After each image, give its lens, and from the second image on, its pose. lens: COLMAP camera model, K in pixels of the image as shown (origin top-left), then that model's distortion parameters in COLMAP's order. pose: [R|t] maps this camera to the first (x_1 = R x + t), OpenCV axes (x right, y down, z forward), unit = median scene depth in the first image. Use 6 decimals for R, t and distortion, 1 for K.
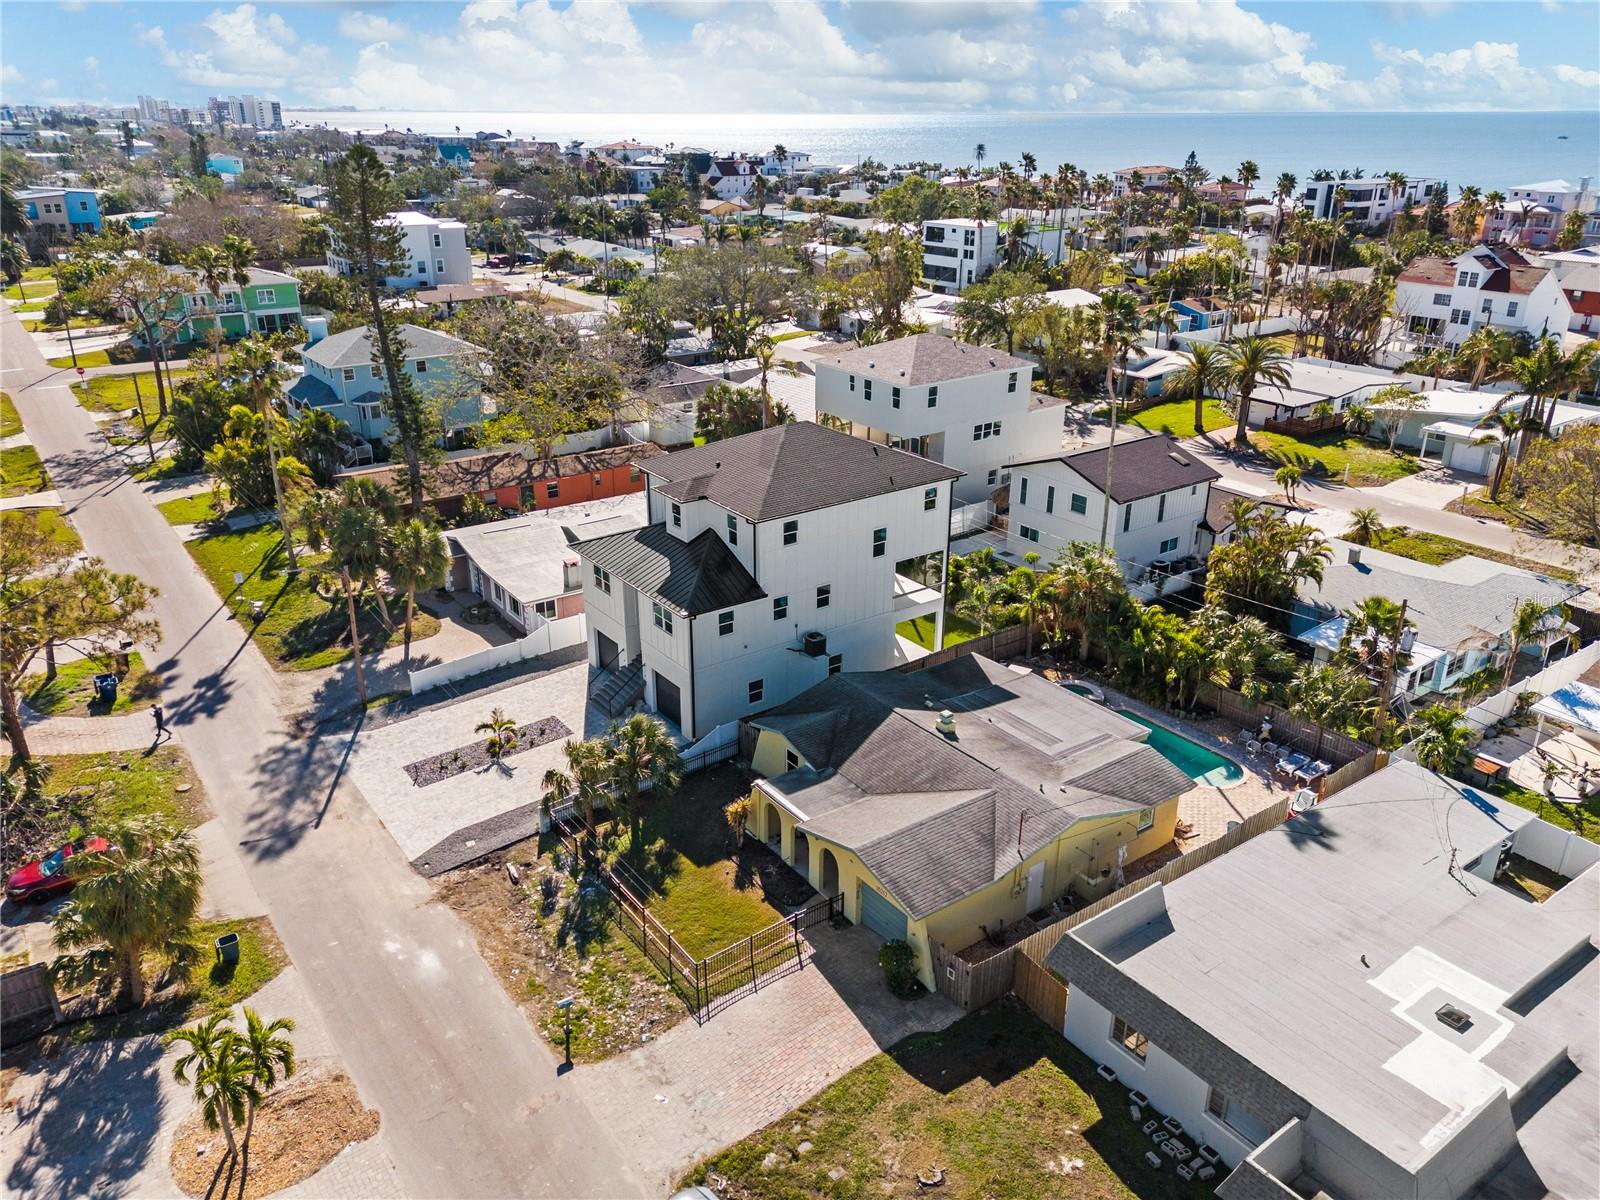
lens RADIAL K [[1169.0, 0, 800.0], [0, 1169.0, 600.0], [0, 0, 1]] dist [0.065431, -0.062305]
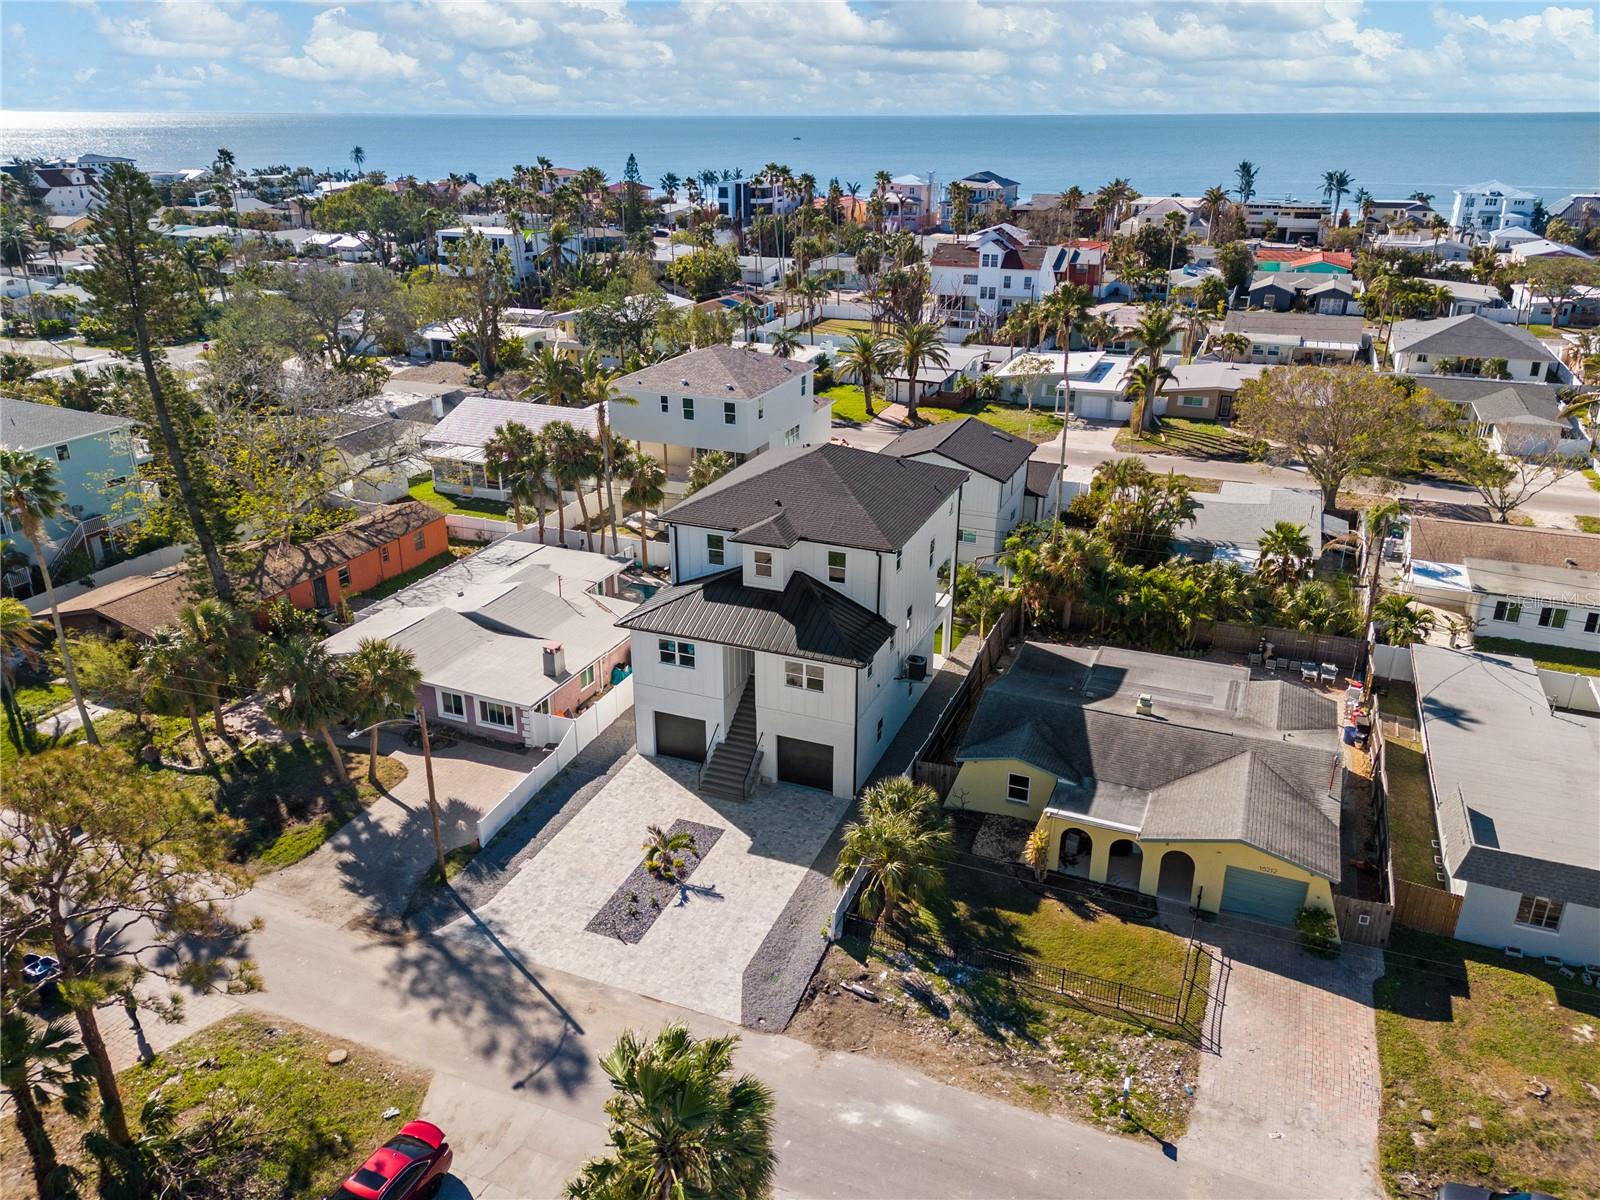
lens RADIAL K [[1169.0, 0, 800.0], [0, 1169.0, 600.0], [0, 0, 1]] dist [0.065431, -0.062305]
pose [[0.851016, -0.200851, 0.485213, -0.505679], [0.201359, 0.978150, 0.051736, -0.083071], [-0.485002, 0.053674, 0.872864, 0.190512]]
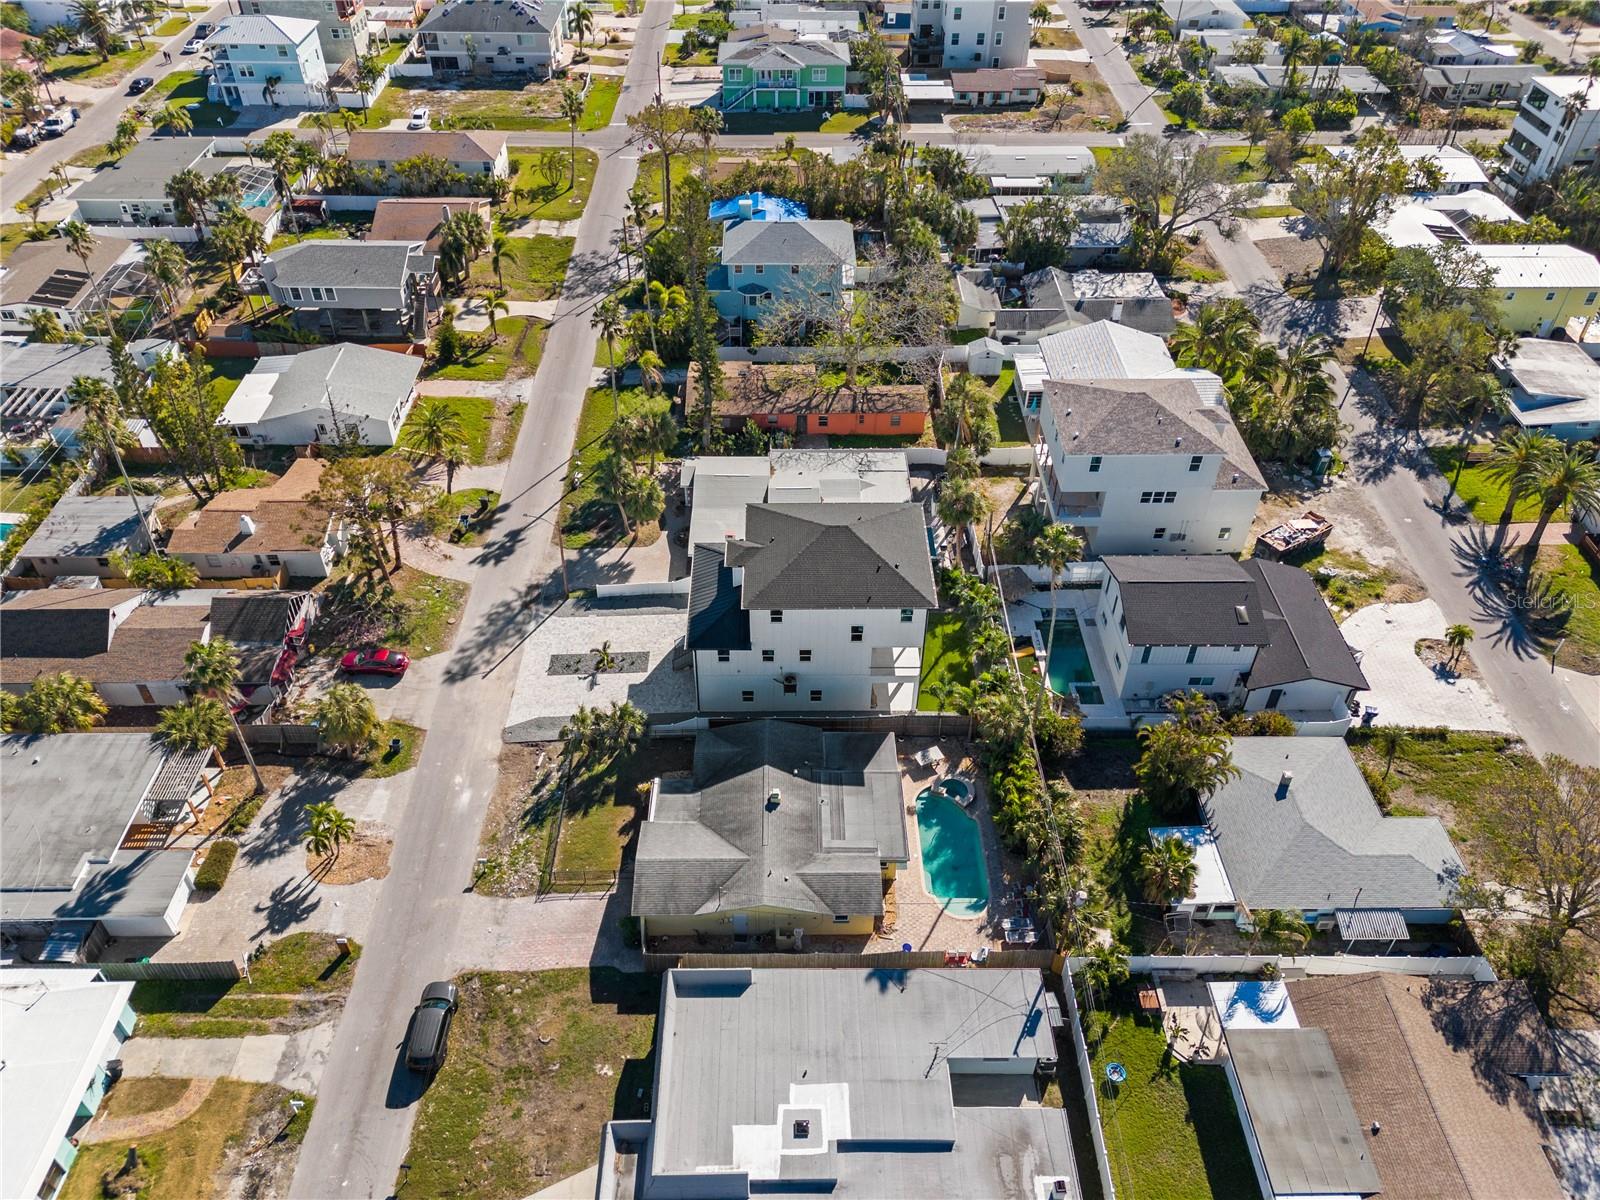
lens RADIAL K [[1169.0, 0, 800.0], [0, 1169.0, 600.0], [0, 0, 1]] dist [0.065431, -0.062305]
pose [[0.817796, 0.384330, -0.428369, 0.571583], [-0.229692, 0.900447, 0.369373, -0.561985], [0.527685, -0.203679, 0.824660, -0.149073]]
